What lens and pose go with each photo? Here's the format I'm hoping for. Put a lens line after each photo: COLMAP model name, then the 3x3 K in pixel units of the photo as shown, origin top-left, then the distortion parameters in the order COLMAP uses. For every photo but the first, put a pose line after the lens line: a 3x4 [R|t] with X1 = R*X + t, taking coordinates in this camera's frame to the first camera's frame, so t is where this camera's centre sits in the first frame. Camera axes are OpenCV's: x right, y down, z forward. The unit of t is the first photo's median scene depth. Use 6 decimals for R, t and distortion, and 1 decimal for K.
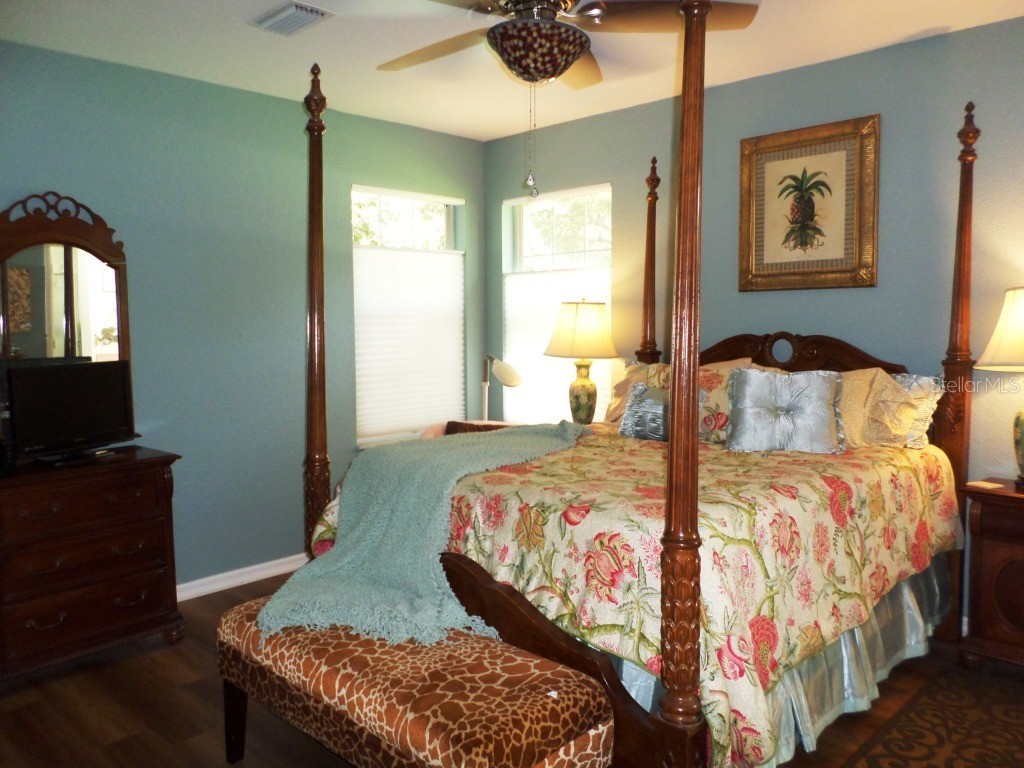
lens RADIAL K [[817.9, 0, 512.0], [0, 817.9, 384.0], [0, 0, 1]] dist [0.001042, -0.080666]
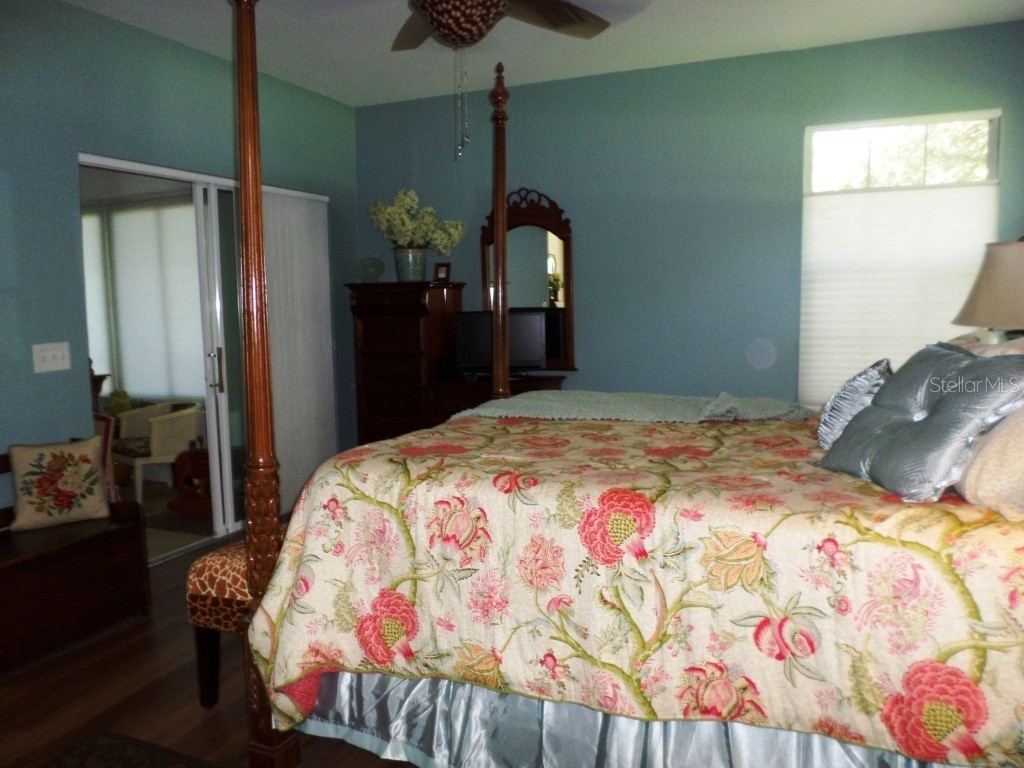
lens RADIAL K [[791.0, 0, 495.6], [0, 791.0, 391.2], [0, 0, 1]] dist [-0.006755, -0.008361]
pose [[0.334804, 0.116728, -0.935030, 0.790189], [-0.060552, 0.992912, 0.102272, -0.028429], [0.940340, 0.022377, 0.339499, 0.542506]]
